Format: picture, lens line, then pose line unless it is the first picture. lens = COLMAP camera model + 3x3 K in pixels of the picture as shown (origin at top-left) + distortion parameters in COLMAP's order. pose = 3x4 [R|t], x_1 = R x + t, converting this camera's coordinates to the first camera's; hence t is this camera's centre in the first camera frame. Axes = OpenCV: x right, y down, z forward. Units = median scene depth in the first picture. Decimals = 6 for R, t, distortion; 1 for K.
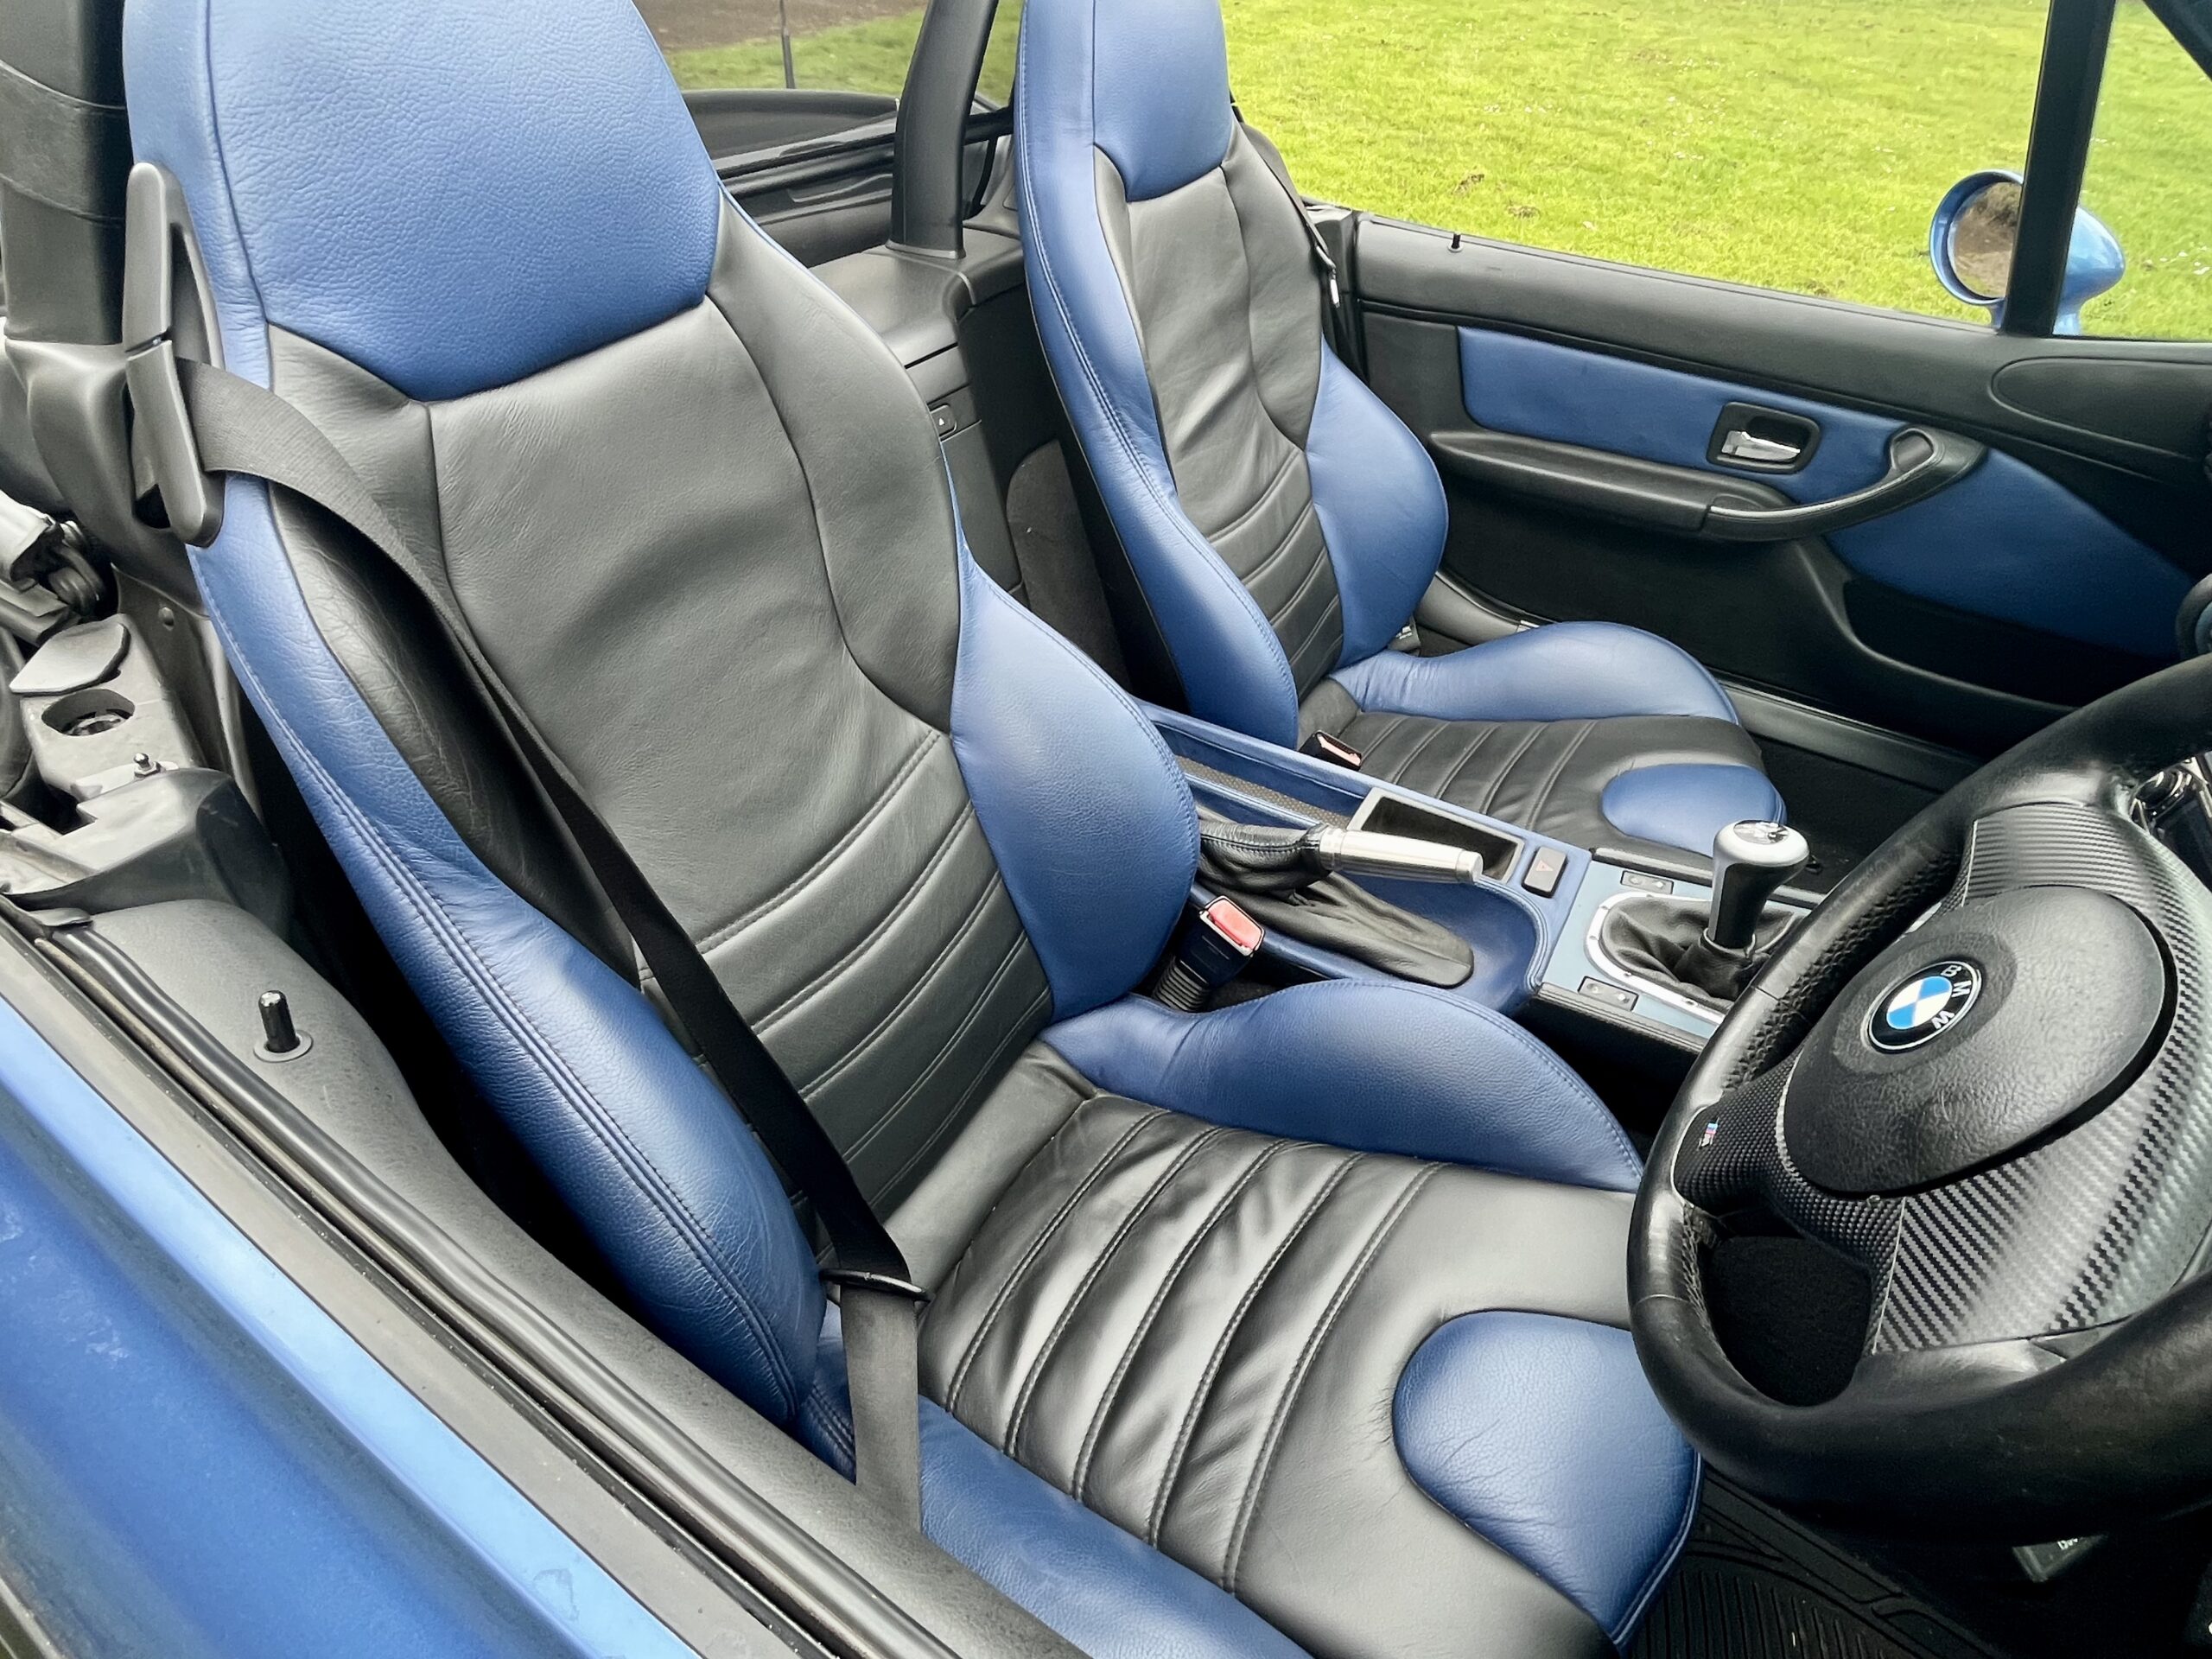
lens RADIAL K [[1144.8, 0, 1106.0], [0, 1144.8, 829.5], [0, 0, 1]] dist [-0.003507, -0.000540]
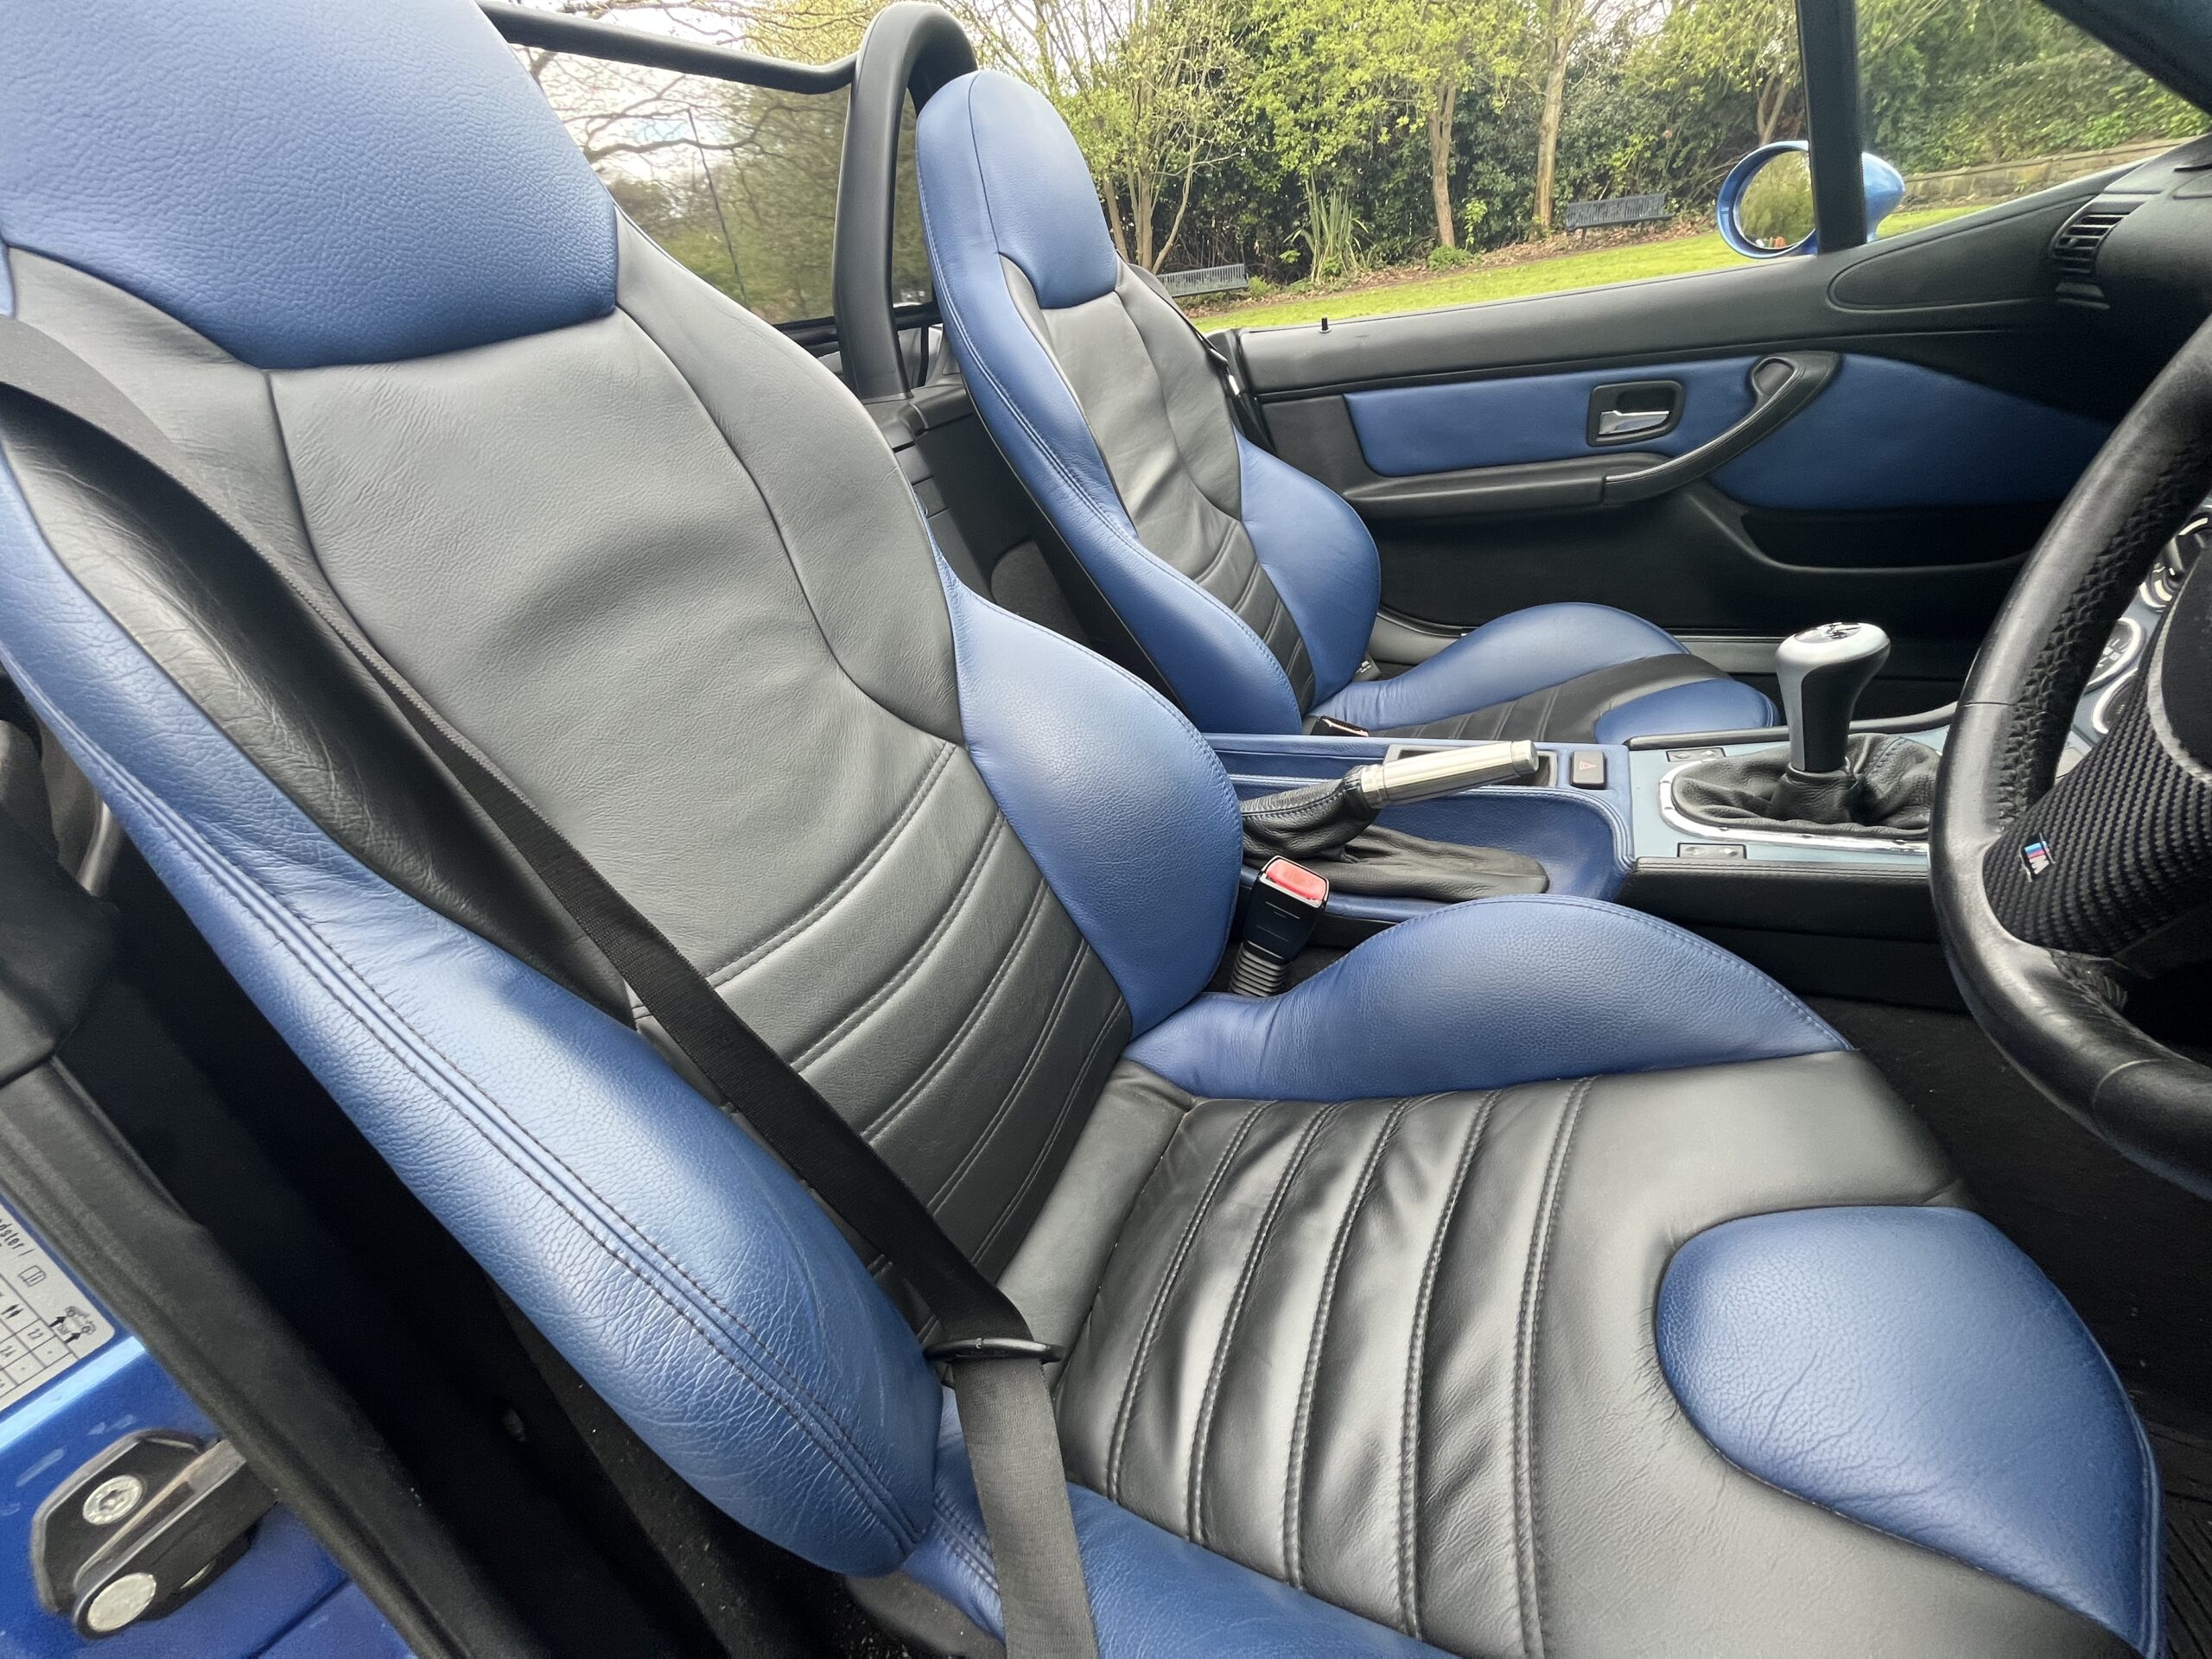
lens RADIAL K [[888.7, 0, 1115.5], [0, 888.7, 826.4], [0, 0, 1]] dist [-0.004747, 0.001379]
pose [[0.975343, -0.220678, -0.002798, -0.024877], [0.217167, 0.961929, -0.165926, 0.139274], [0.039307, 0.161227, 0.986134, 0.272444]]
